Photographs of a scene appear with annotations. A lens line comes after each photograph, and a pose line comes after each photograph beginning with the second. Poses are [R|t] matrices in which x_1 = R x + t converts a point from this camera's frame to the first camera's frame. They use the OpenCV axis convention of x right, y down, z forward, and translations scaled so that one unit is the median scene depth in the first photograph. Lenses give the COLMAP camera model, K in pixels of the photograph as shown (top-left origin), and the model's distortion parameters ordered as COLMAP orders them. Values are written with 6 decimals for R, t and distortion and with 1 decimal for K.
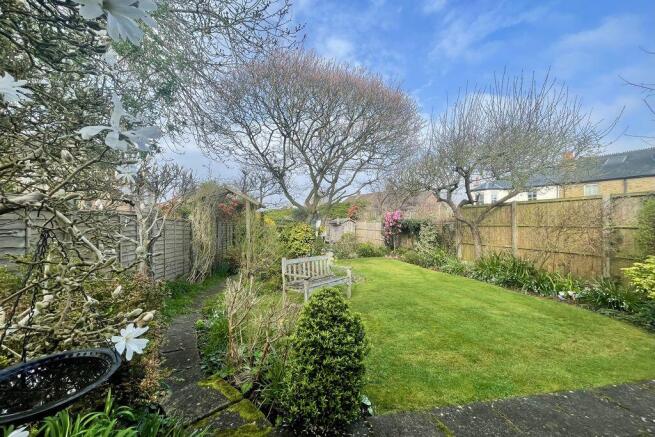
lens RADIAL K [[263.3, 0, 327.5], [0, 263.3, 219.9], [0, 0, 1]] dist [0.001329, -0.000752]
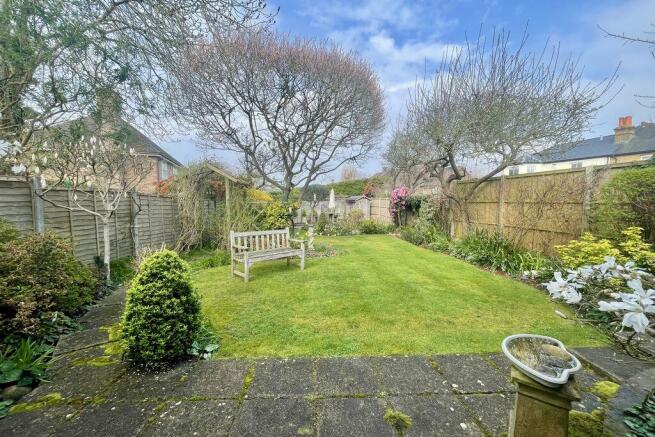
lens RADIAL K [[263.3, 0, 326.6], [0, 263.3, 216.5], [0, 0, 1]] dist [0.001329, -0.000752]
pose [[0.991595, 0.005766, -0.129249, 0.193904], [0.003383, 0.997509, 0.070456, 0.005228], [0.129333, -0.070301, 0.989106, -0.012383]]
